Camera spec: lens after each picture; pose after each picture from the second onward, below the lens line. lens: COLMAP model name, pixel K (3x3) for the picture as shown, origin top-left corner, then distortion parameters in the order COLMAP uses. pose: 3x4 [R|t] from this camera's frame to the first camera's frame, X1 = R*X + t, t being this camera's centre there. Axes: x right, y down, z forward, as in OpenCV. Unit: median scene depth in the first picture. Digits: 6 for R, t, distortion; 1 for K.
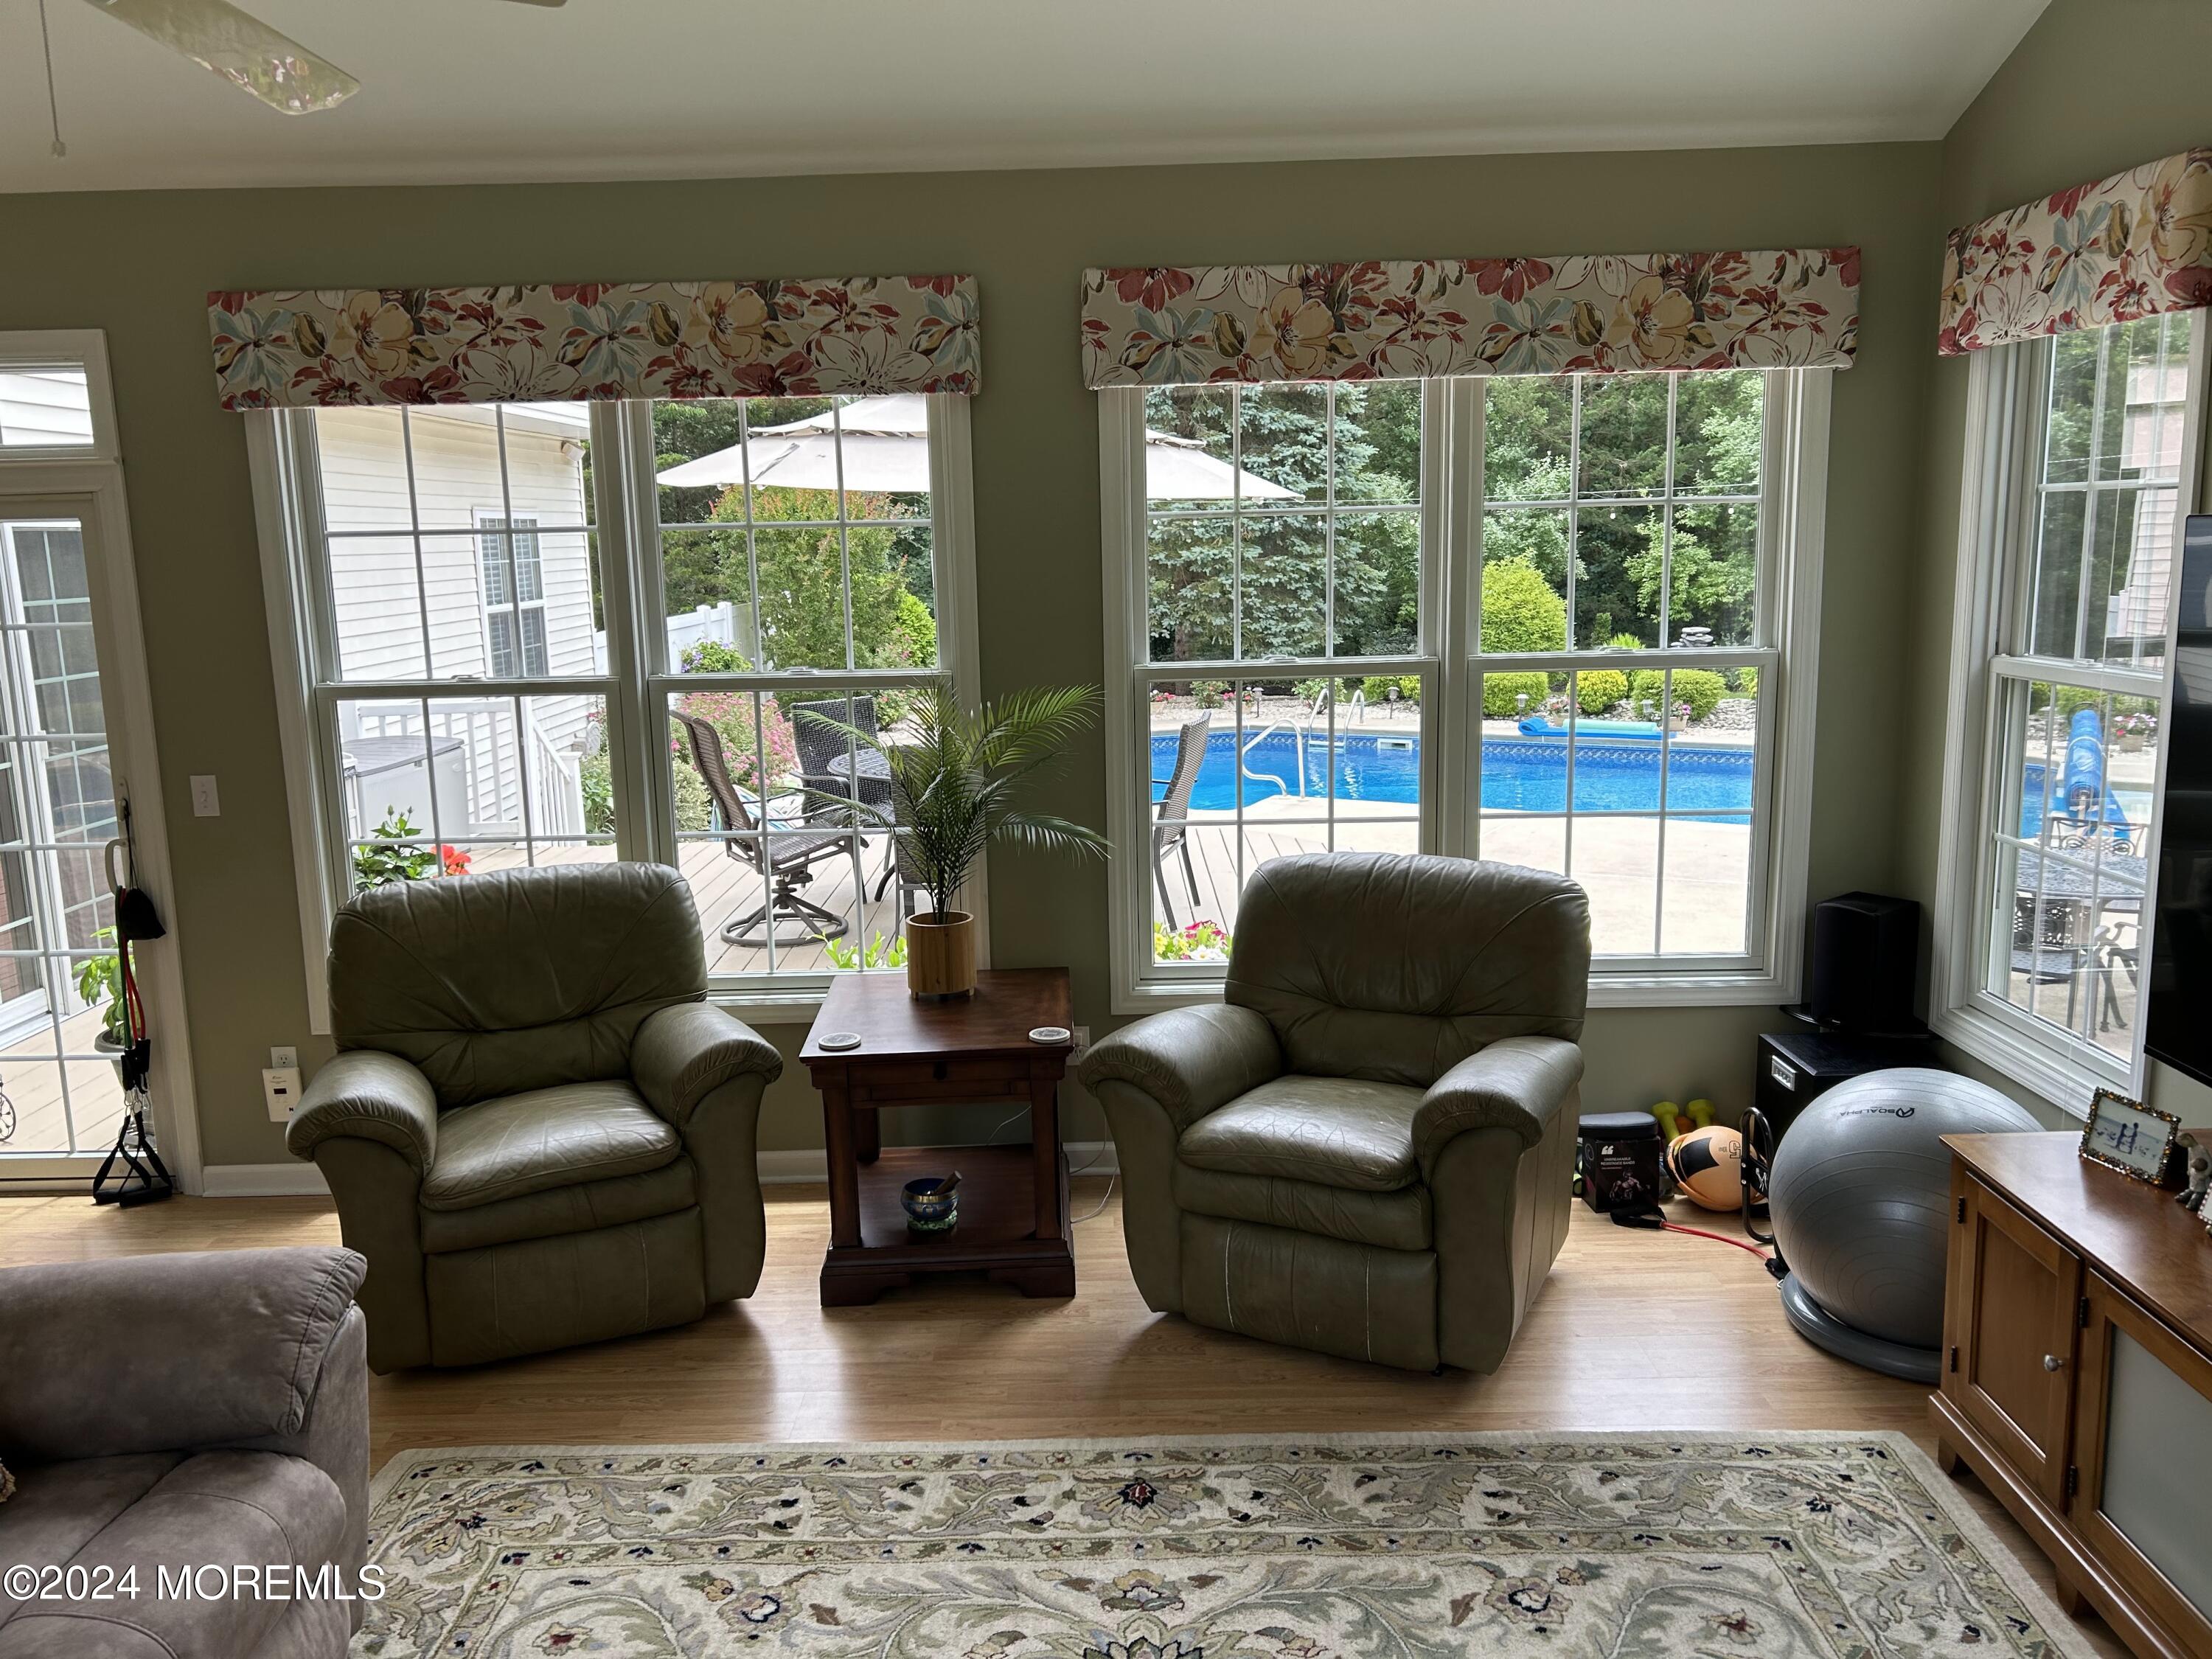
lens RADIAL K [[1712.4, 0, 1107.5], [0, 1712.4, 818.9], [0, 0, 1]] dist [0.029746, 0.006510]
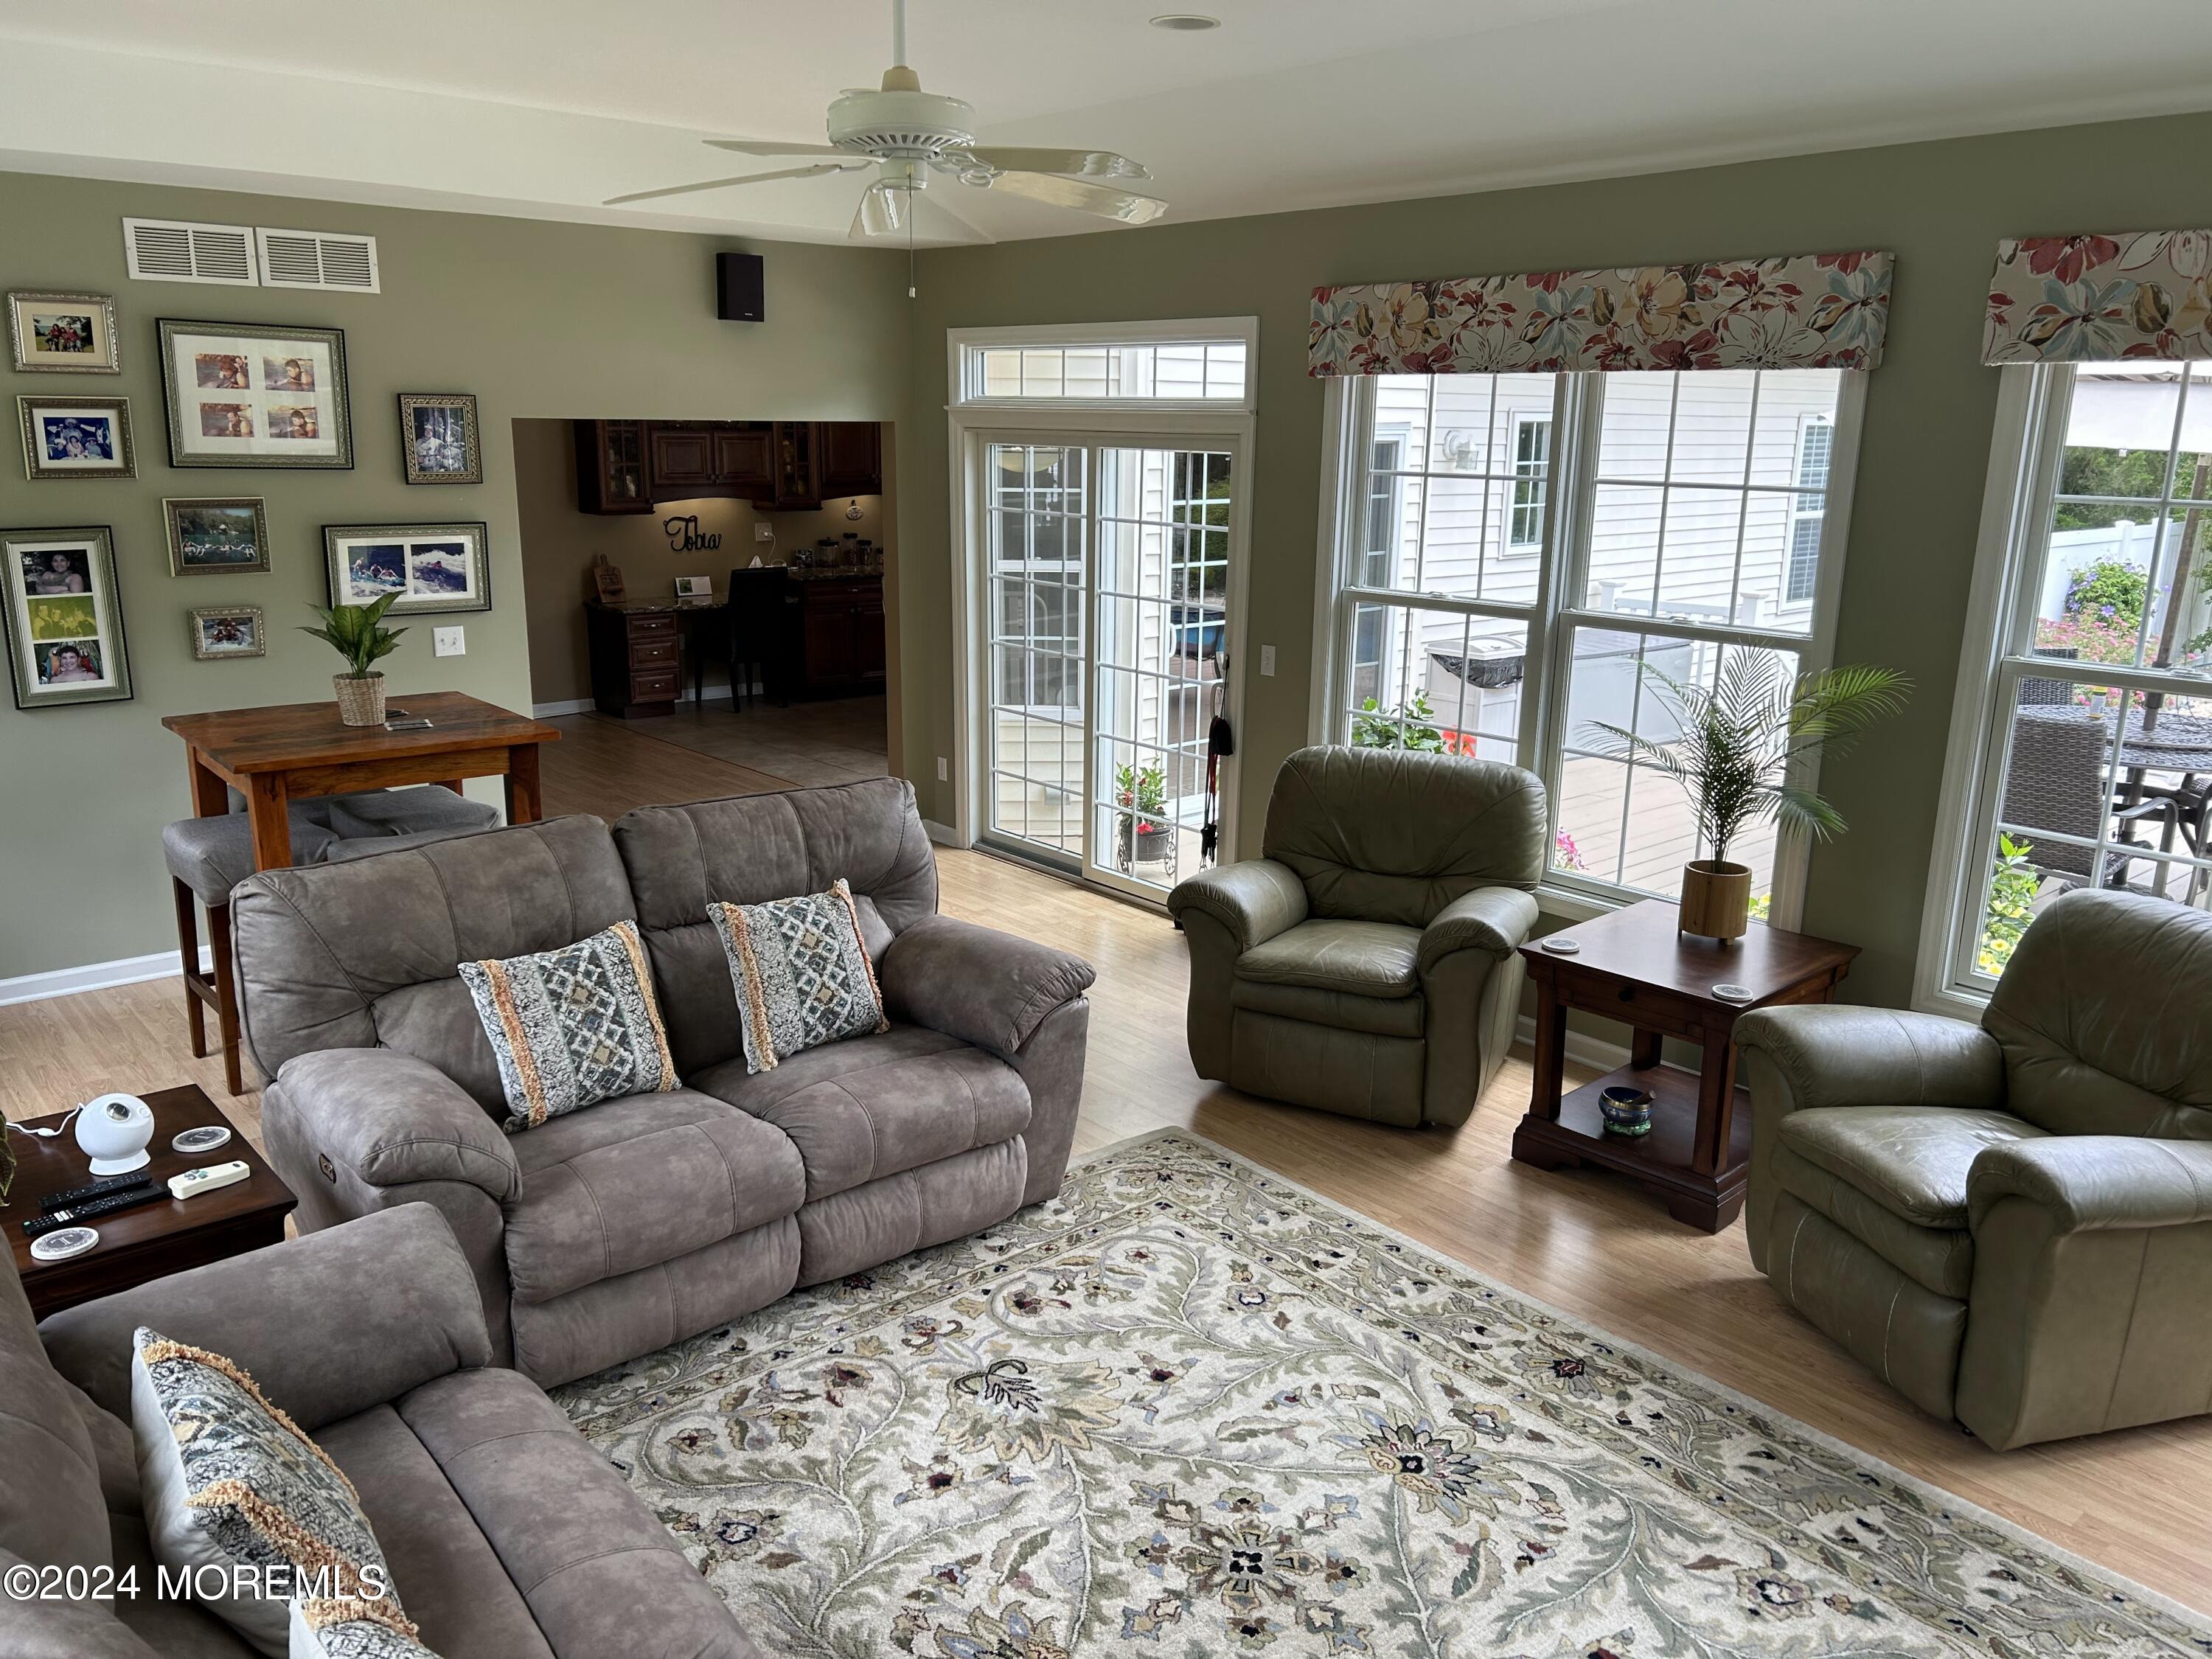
lens RADIAL K [[1633.6, 0, 1106.0], [0, 1633.6, 829.5], [0, 0, 1]] dist [0.029461, -0.000847]
pose [[0.673188, 0.216073, -0.707199, 0.383855], [-0.186653, 0.975041, 0.120232, -0.017426], [0.715526, 0.051062, 0.696717, 0.016479]]
